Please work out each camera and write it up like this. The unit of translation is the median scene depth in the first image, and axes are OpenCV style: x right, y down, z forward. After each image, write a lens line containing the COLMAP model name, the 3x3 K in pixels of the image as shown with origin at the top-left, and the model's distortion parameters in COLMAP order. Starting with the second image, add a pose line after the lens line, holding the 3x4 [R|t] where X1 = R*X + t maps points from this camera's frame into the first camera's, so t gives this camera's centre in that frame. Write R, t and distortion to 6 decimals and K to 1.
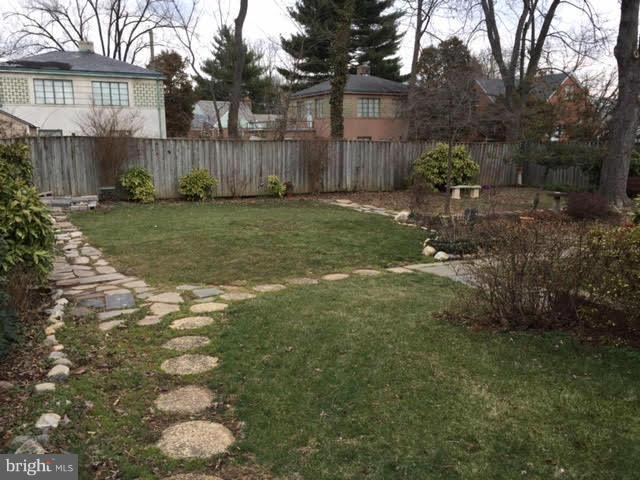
lens RADIAL K [[538.9, 0, 326.5], [0, 538.9, 237.1], [0, 0, 1]] dist [0.069218, -0.088600]
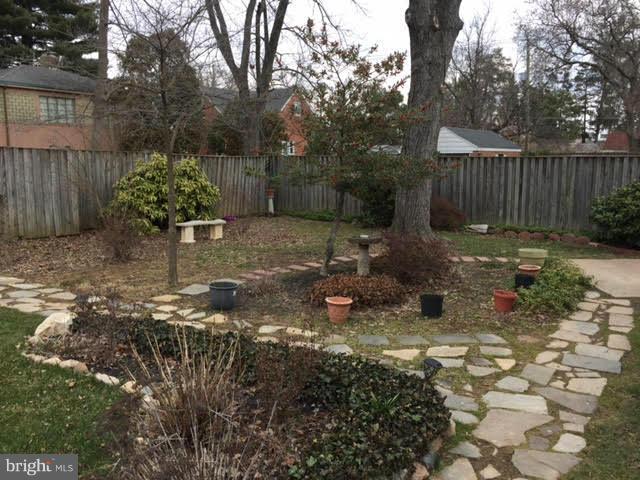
lens RADIAL K [[538.9, 0, 326.5], [0, 538.9, 237.1], [0, 0, 1]] dist [0.069218, -0.088600]
pose [[0.883224, -0.060506, 0.465031, 0.085658], [0.077053, 0.996888, -0.016638, -0.051853], [-0.462577, 0.050527, 0.885138, 0.353943]]
